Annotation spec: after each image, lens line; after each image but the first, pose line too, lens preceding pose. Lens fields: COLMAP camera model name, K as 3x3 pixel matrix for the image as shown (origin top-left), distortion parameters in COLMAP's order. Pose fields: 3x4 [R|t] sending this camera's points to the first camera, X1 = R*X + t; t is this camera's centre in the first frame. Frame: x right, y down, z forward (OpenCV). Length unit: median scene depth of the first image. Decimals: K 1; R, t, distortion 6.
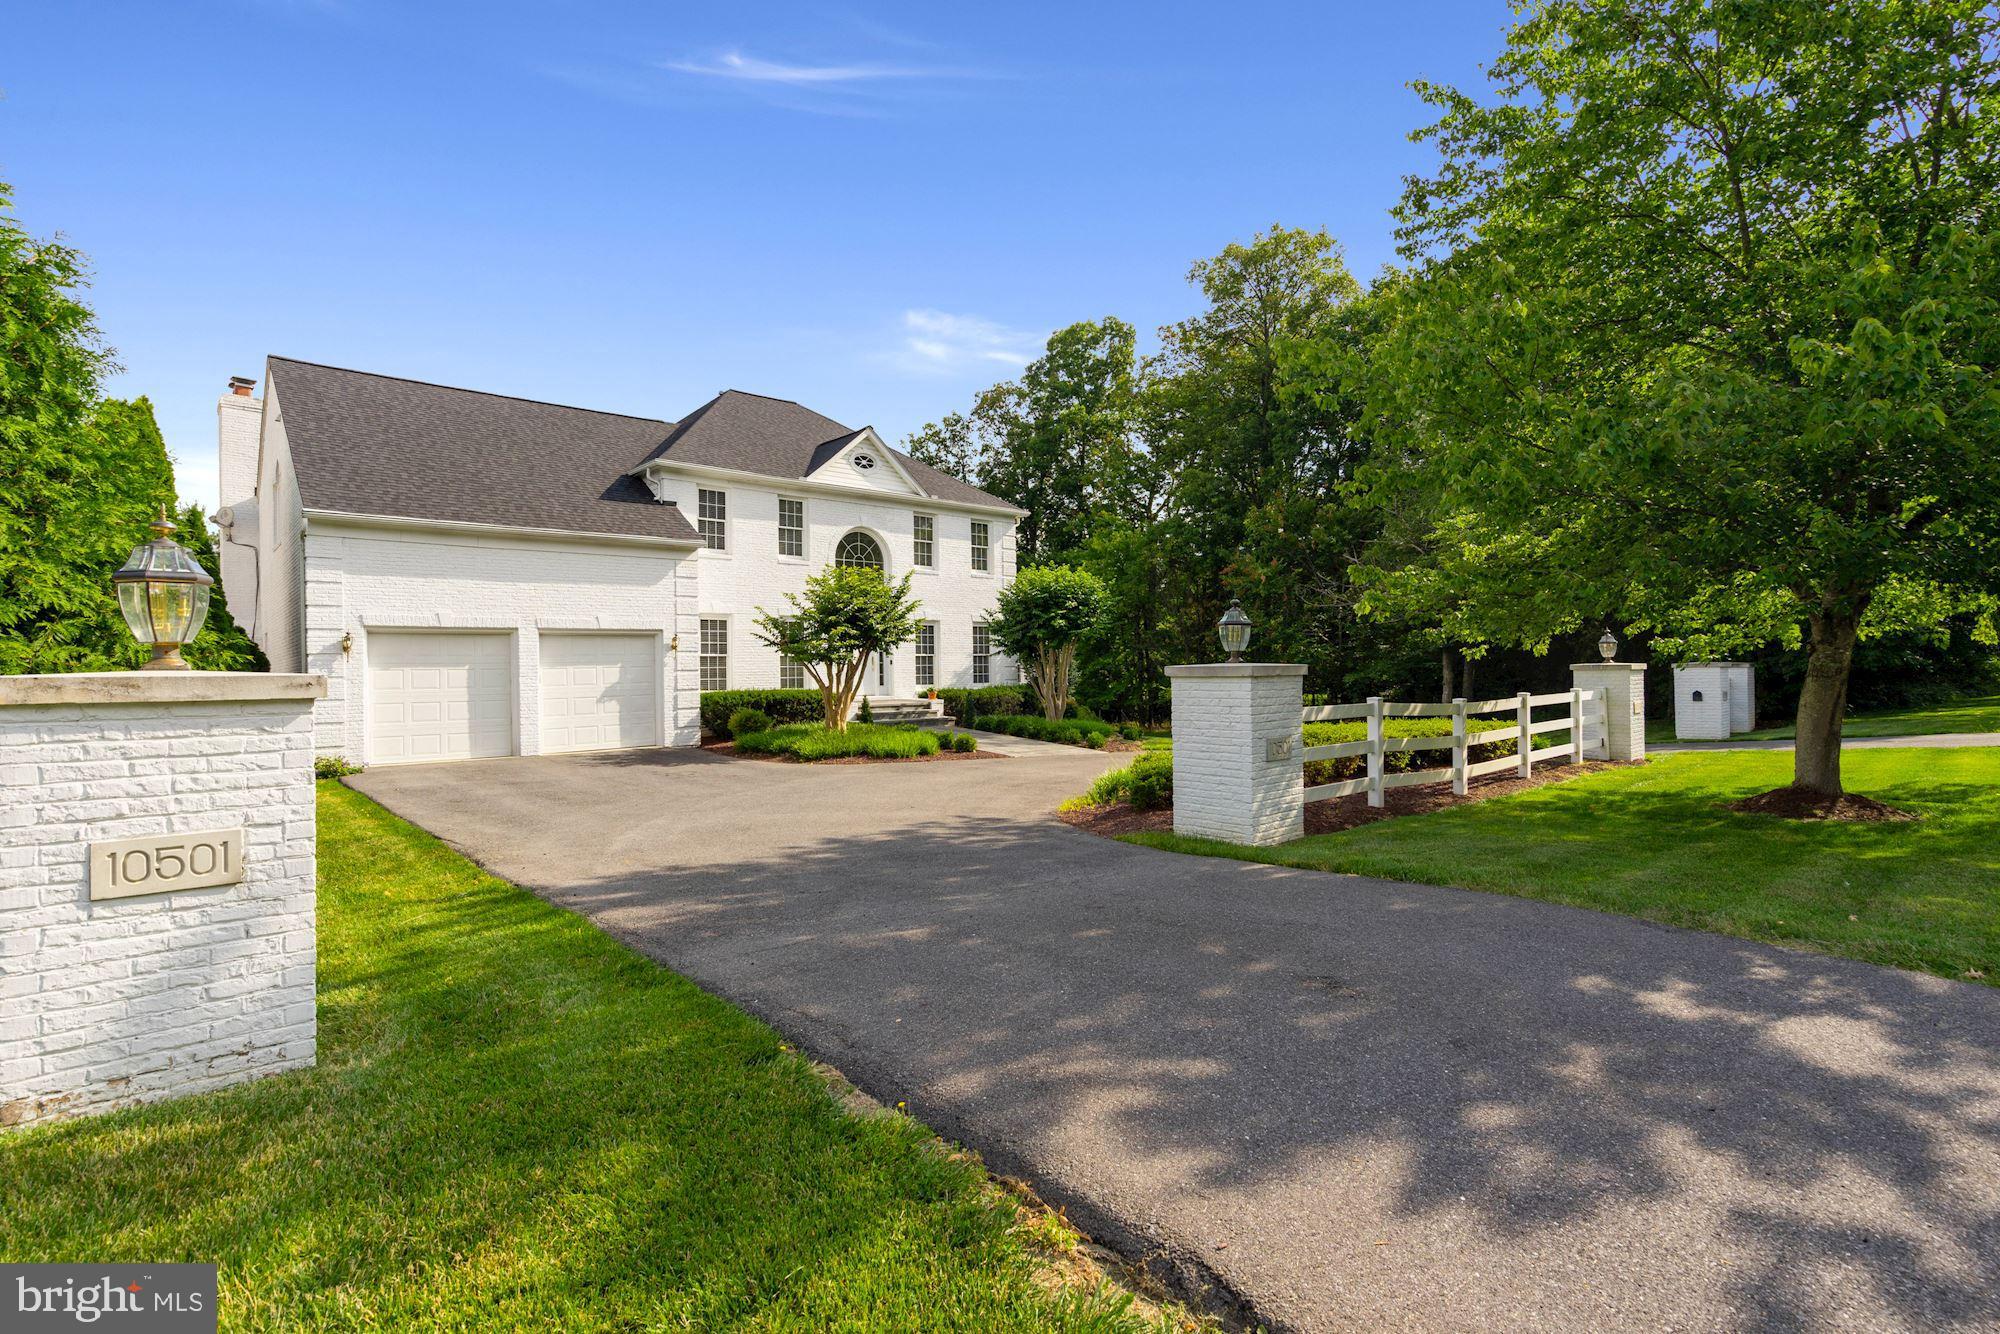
lens RADIAL K [[920.7, 0, 1000.5], [0, 920.7, 660.8], [0, 0, 1]] dist [-0.000236, 0.000030]
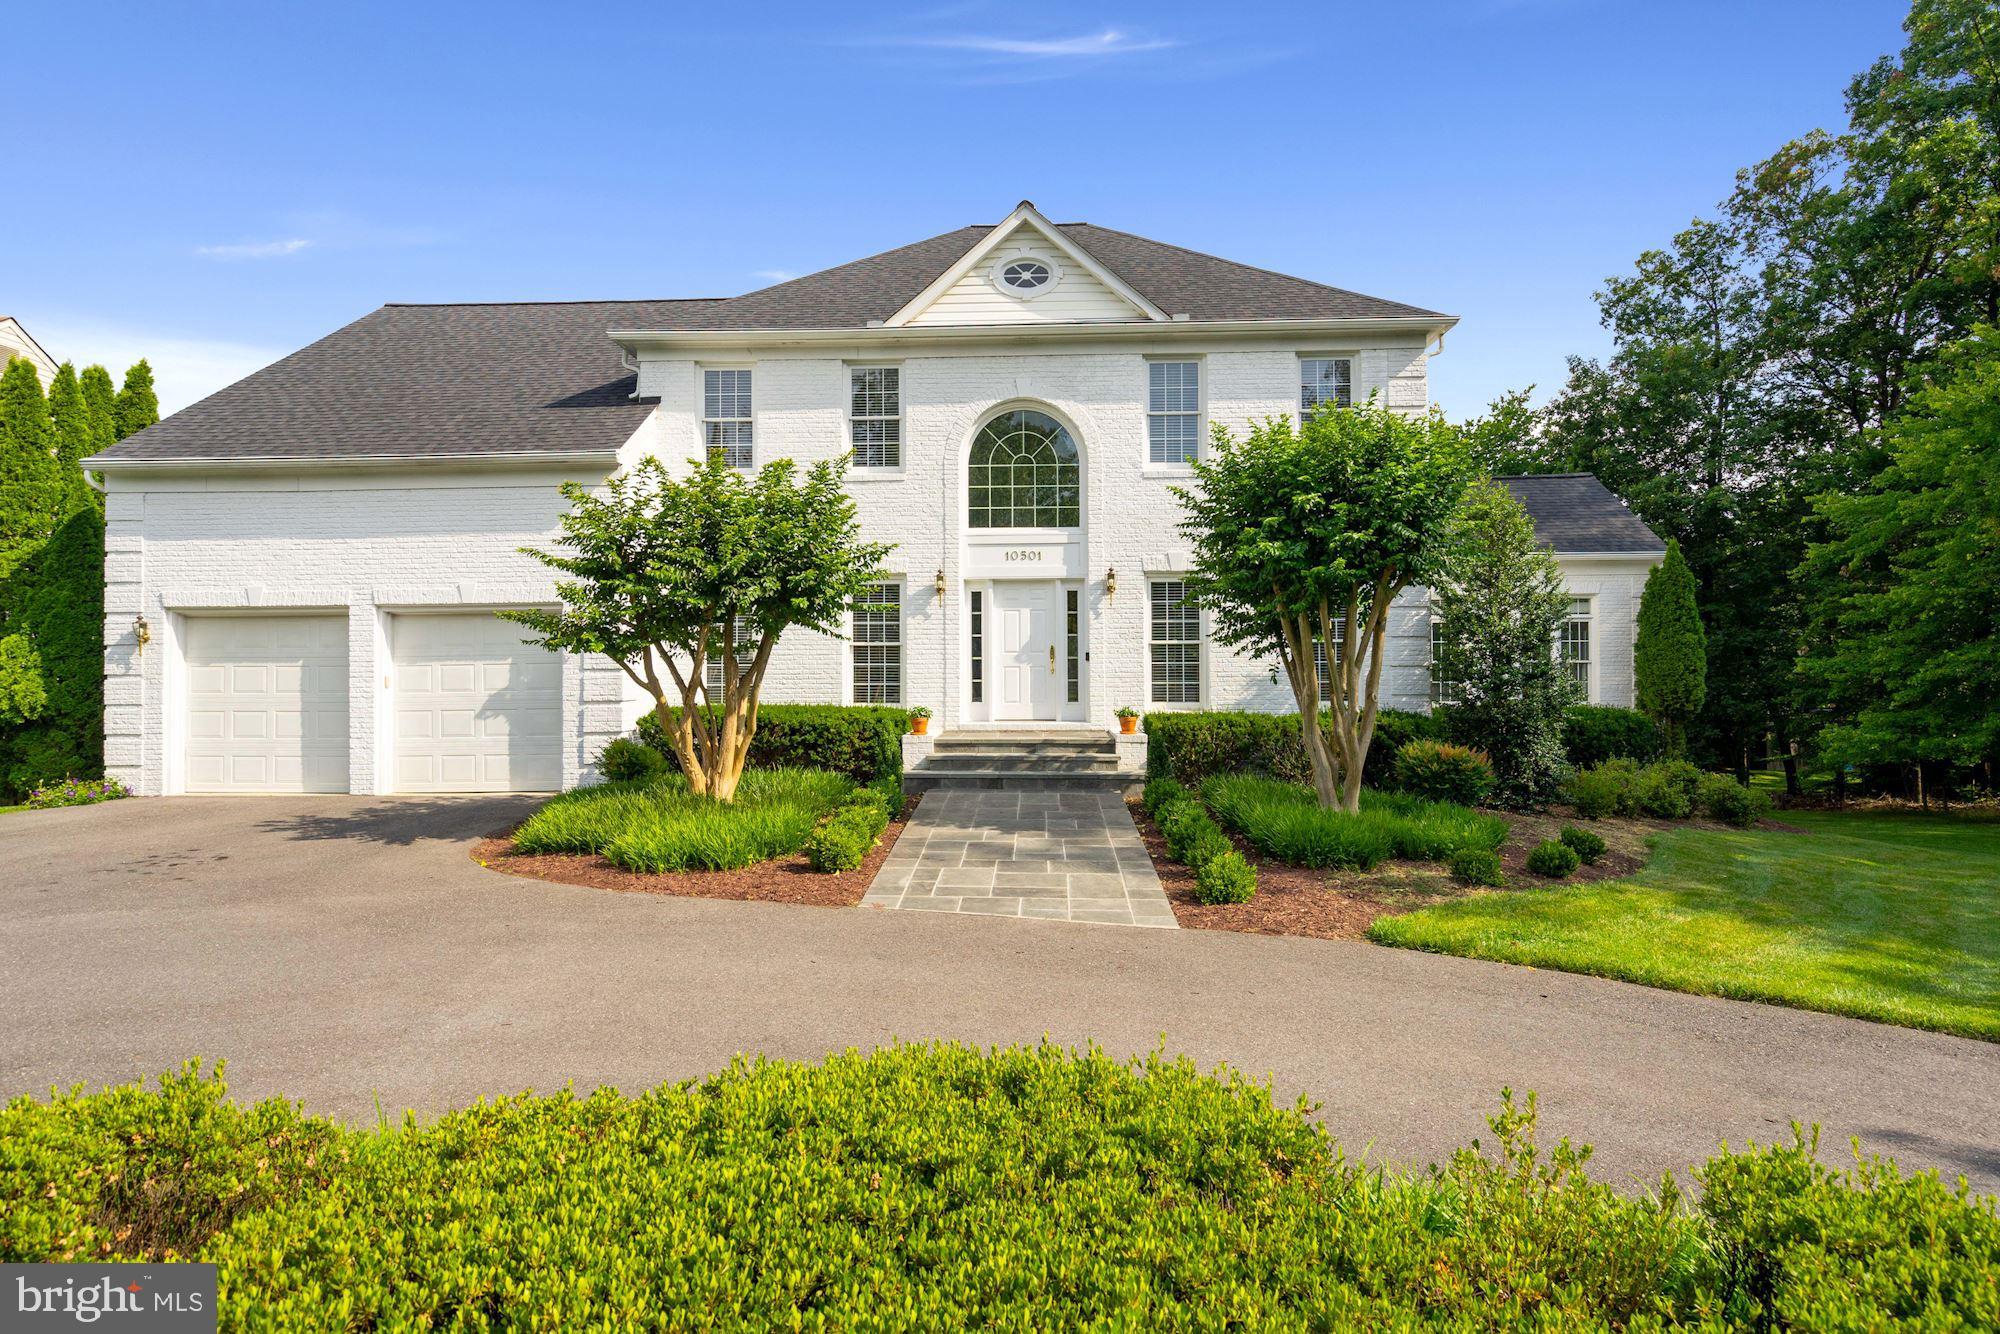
lens RADIAL K [[1065.5, 0, 999.0], [0, 1065.5, 679.1], [0, 0, 1]] dist [0.003659, 0.001655]
pose [[0.717303, 0.015210, -0.696596, 0.283427], [0.000001, 0.999762, 0.021831, 0.001049], [0.696762, -0.015660, 0.717132, 0.585668]]
